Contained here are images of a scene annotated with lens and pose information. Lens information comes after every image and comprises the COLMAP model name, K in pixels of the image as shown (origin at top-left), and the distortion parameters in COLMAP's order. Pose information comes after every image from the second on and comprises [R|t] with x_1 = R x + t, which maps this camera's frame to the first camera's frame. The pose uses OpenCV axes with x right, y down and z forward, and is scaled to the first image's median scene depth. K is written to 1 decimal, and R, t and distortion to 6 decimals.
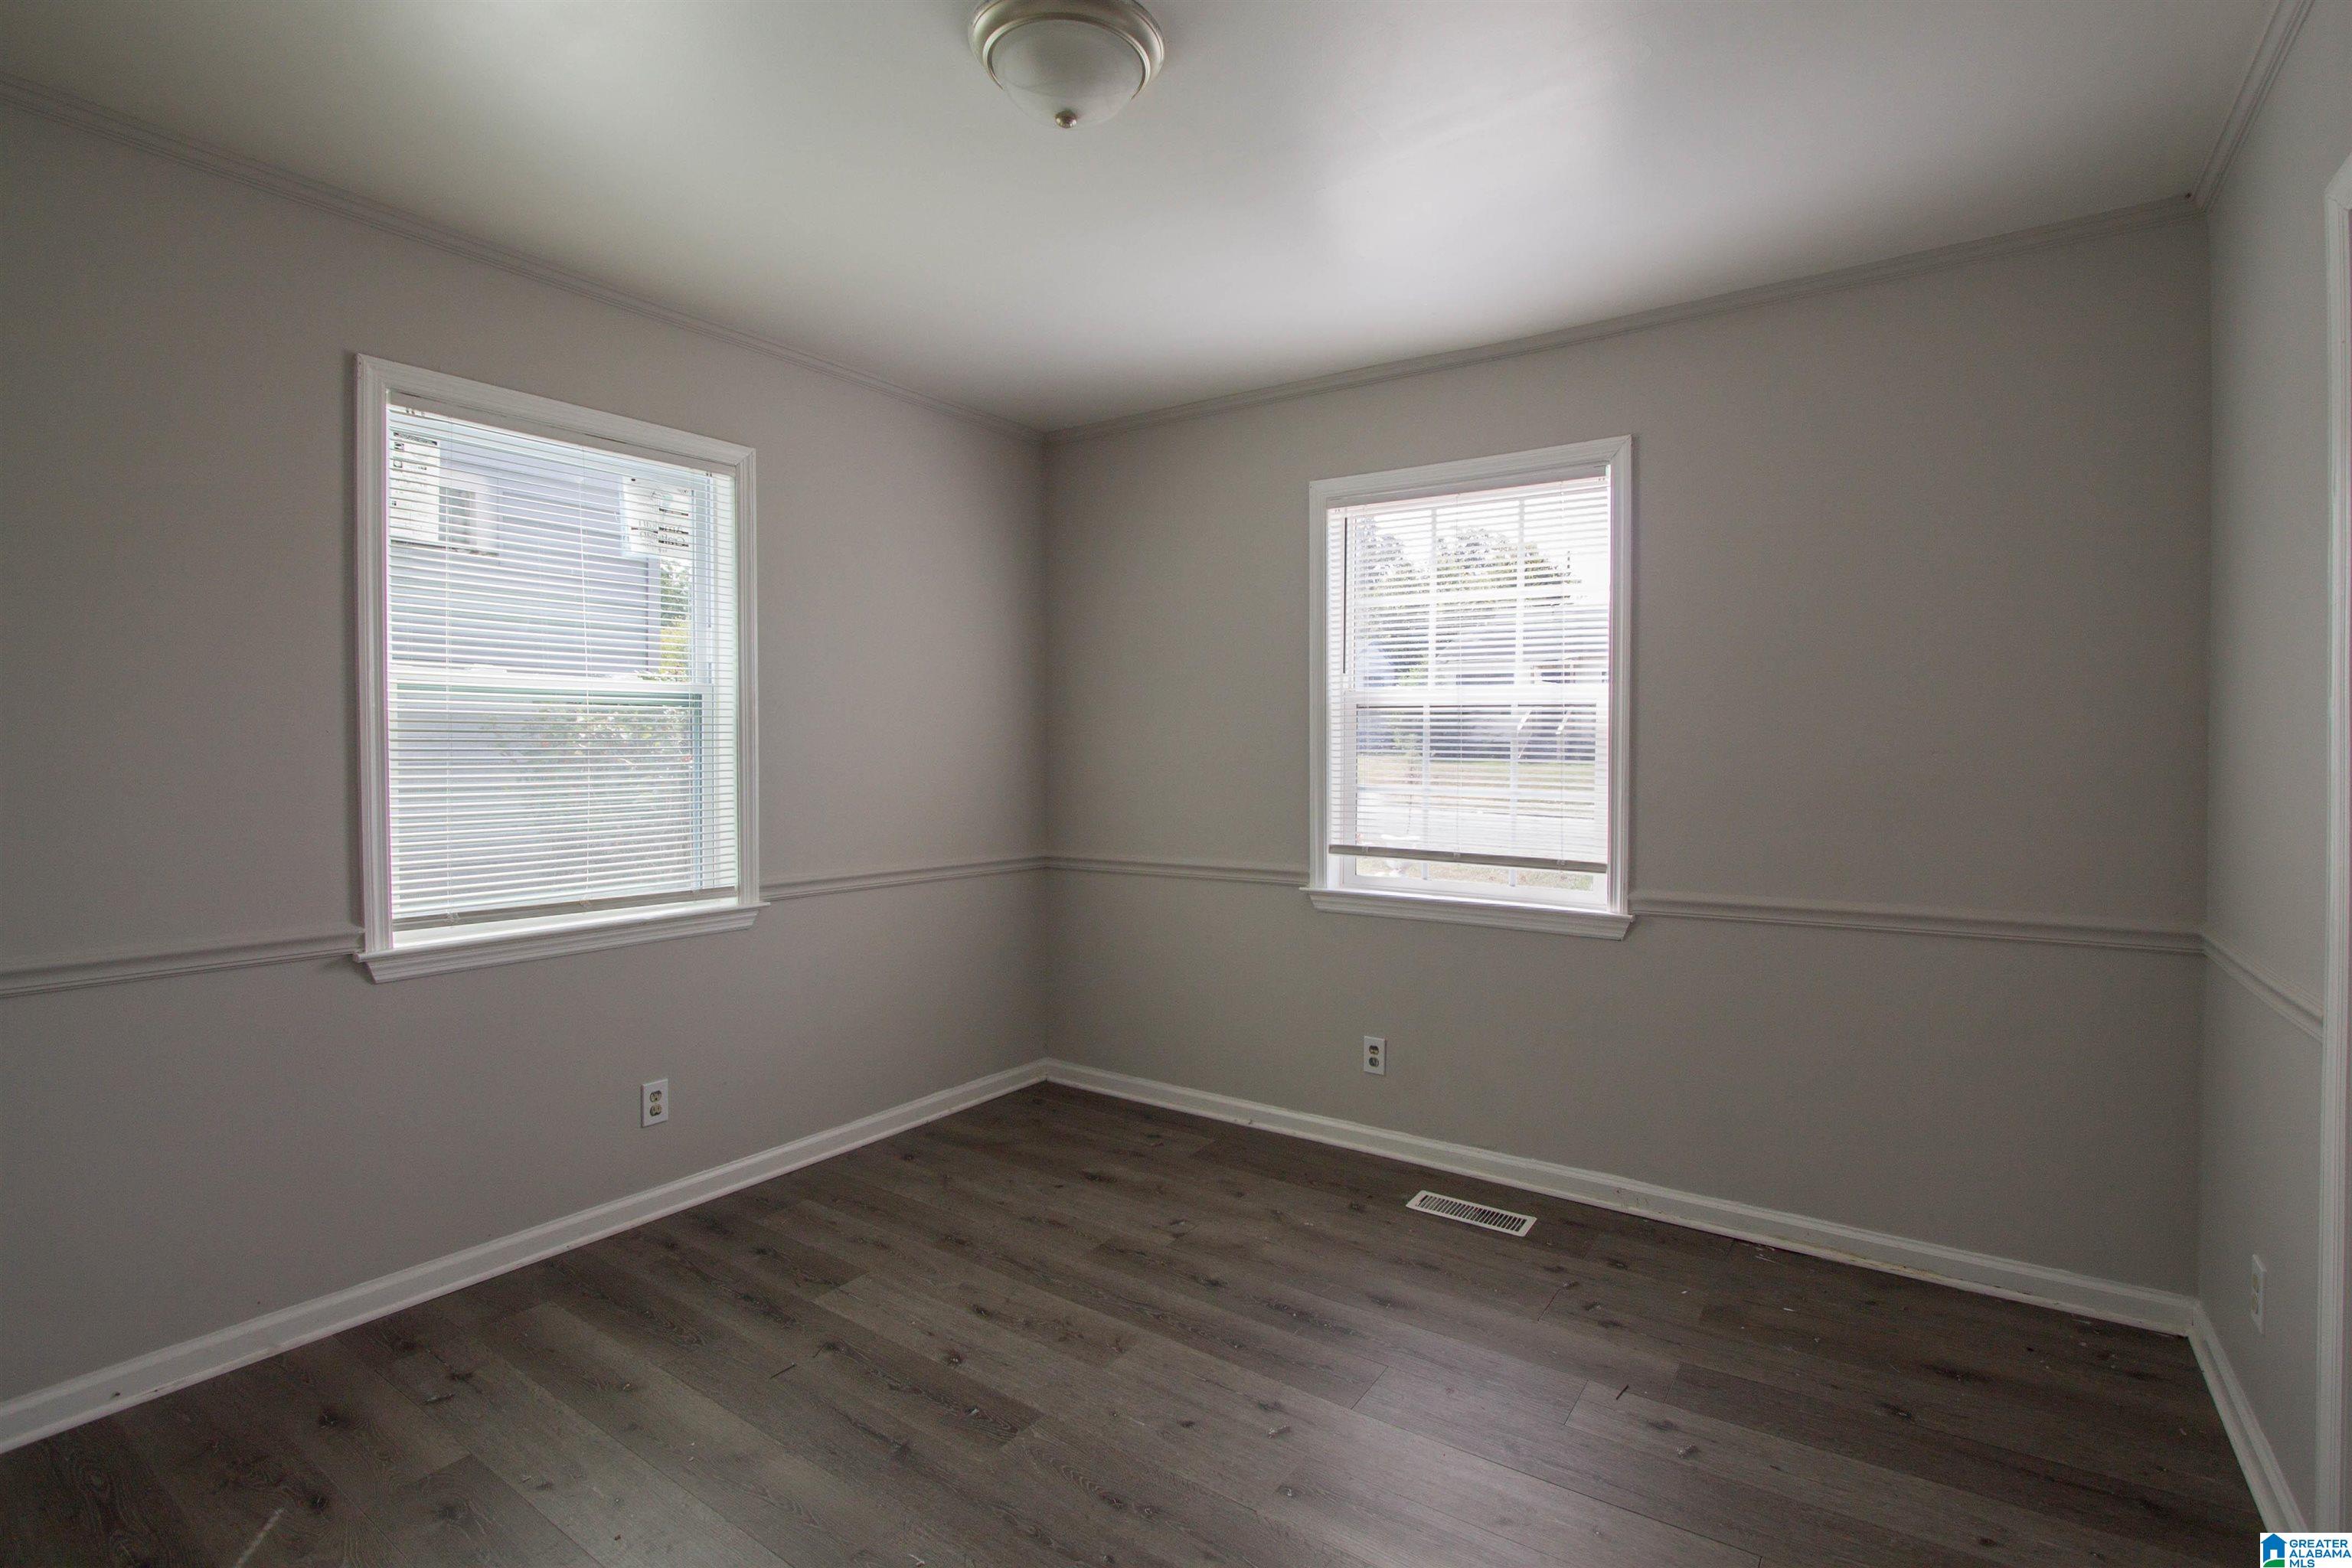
lens RADIAL K [[1104.6, 0, 1171.7], [0, 1104.6, 776.0], [0, 0, 1]] dist [-0.018941, 0.003737]
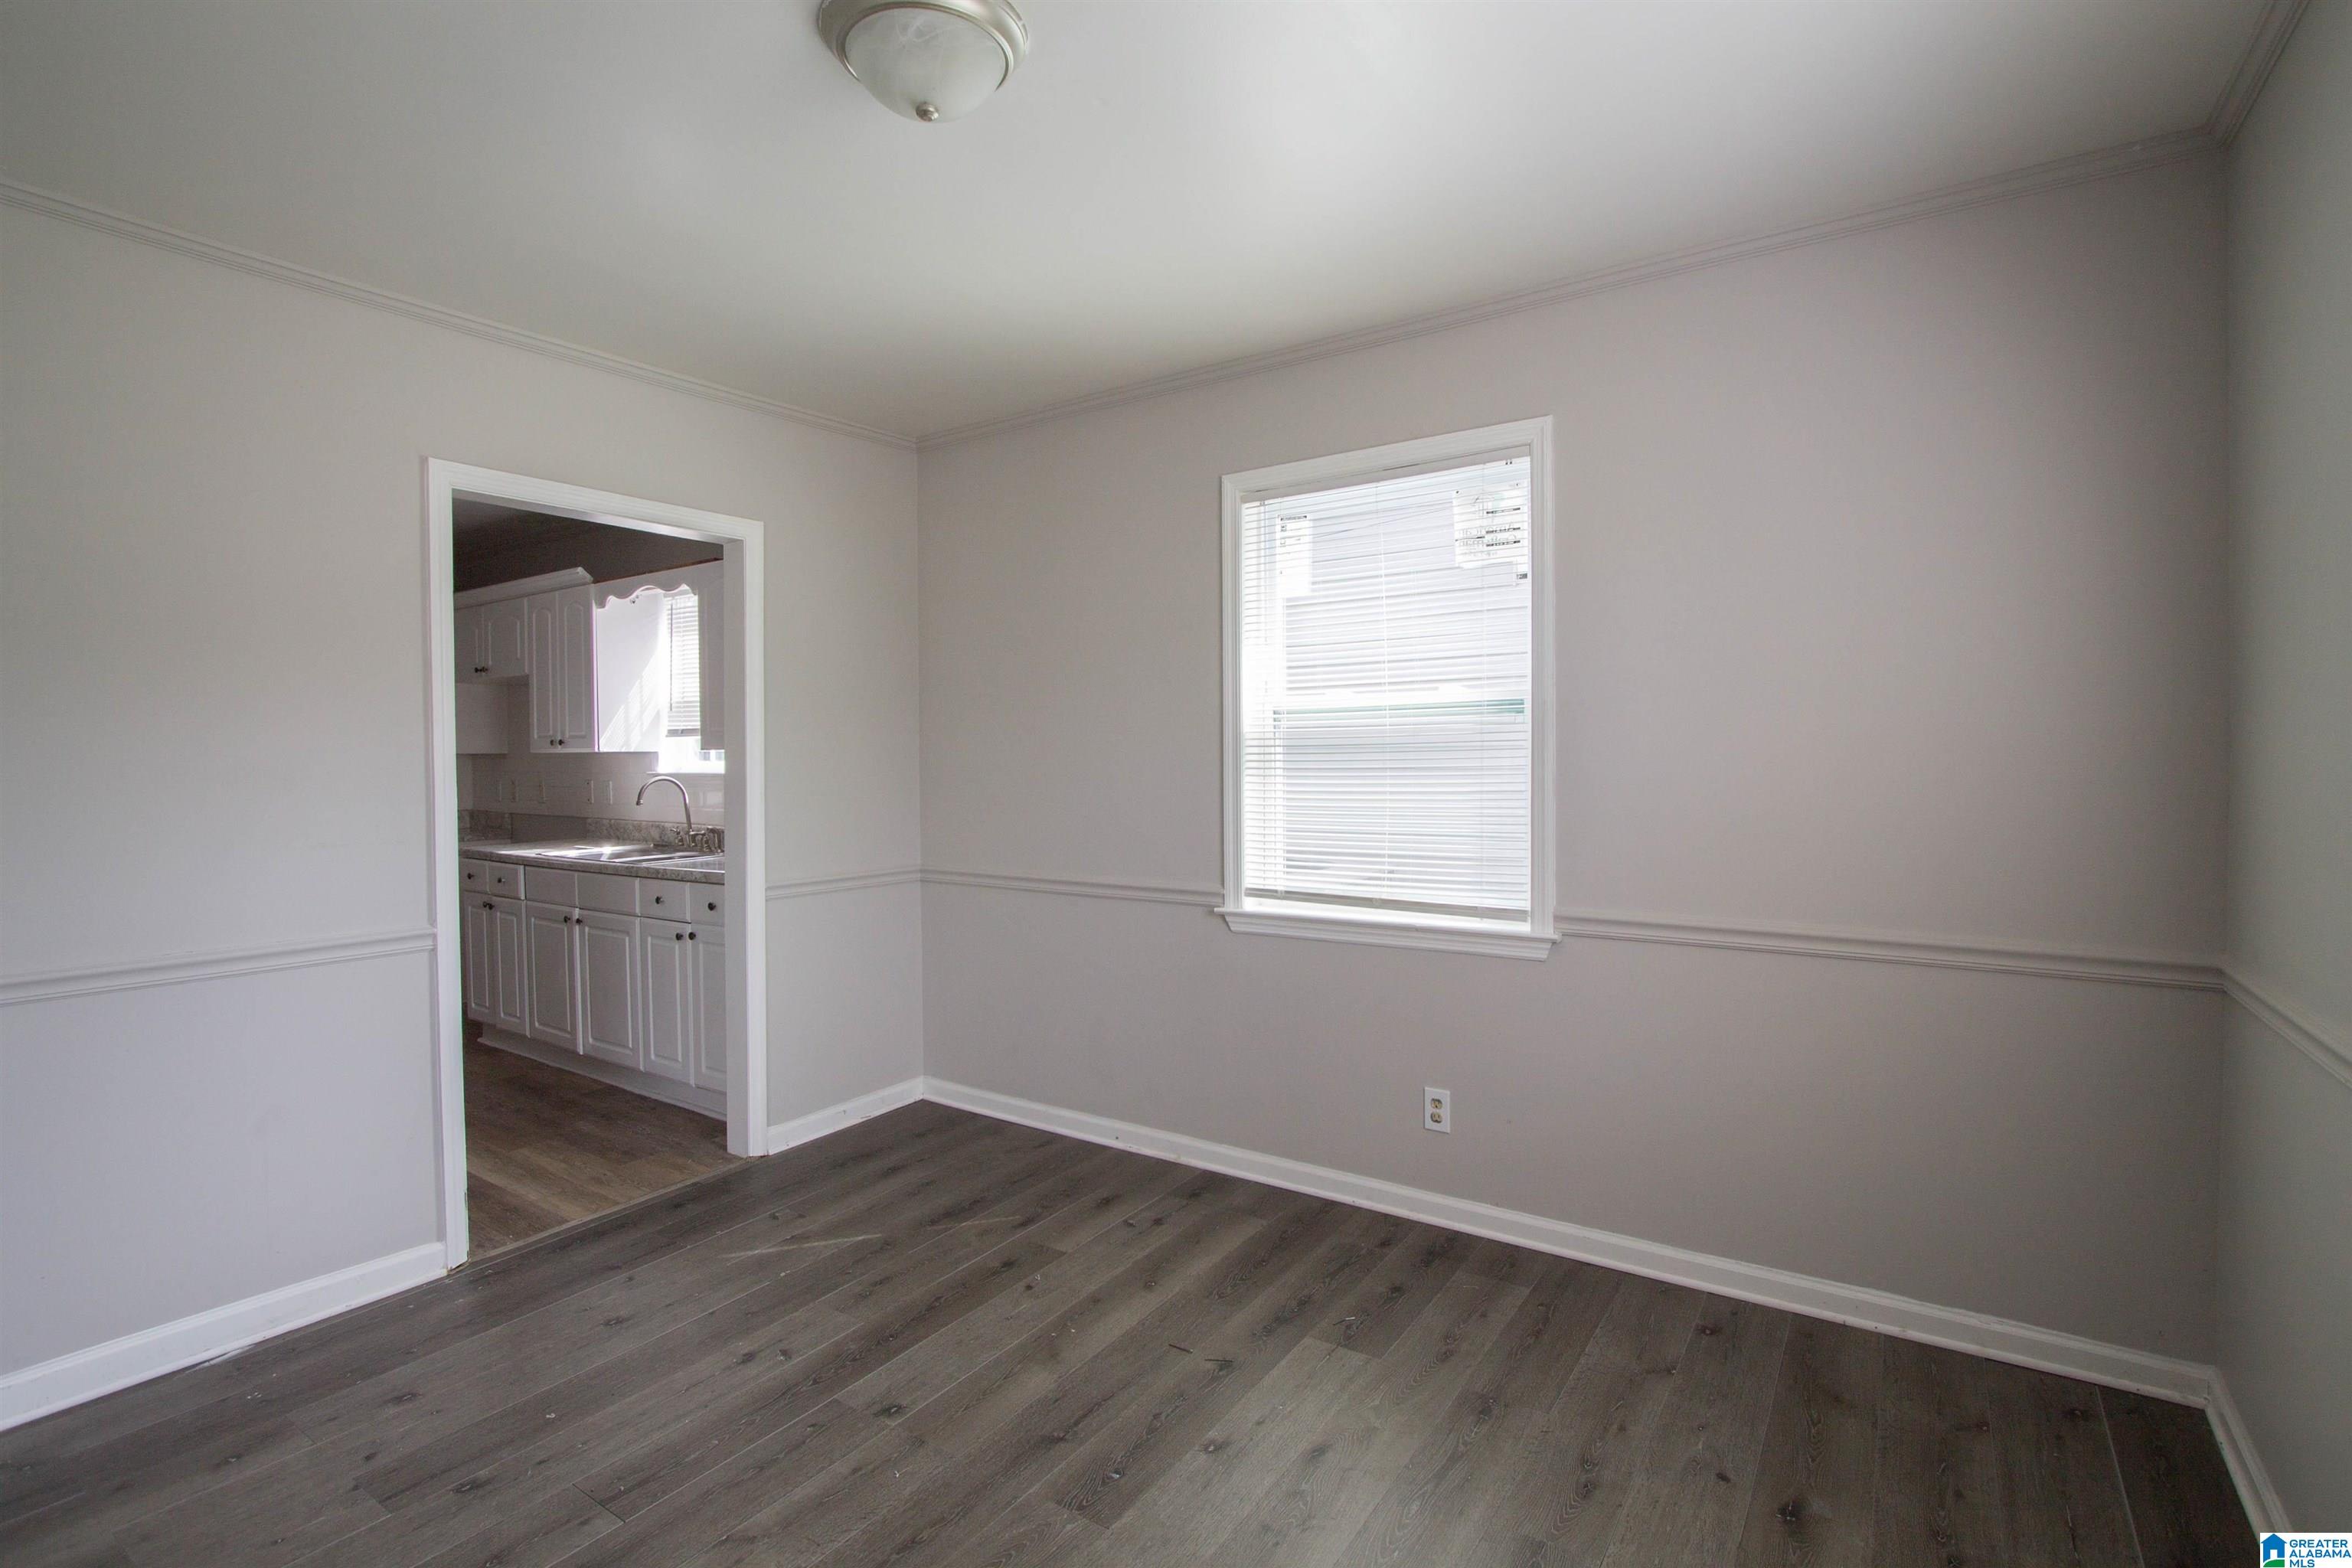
lens RADIAL K [[1104.6, 0, 1170.6], [0, 1104.6, 778.3], [0, 0, 1]] dist [-0.018941, 0.003737]
pose [[0.010732, 0.015111, -0.999828, 0.532955], [-0.017840, 0.999730, 0.014918, -0.017217], [0.999783, 0.017677, 0.010999, 0.740863]]
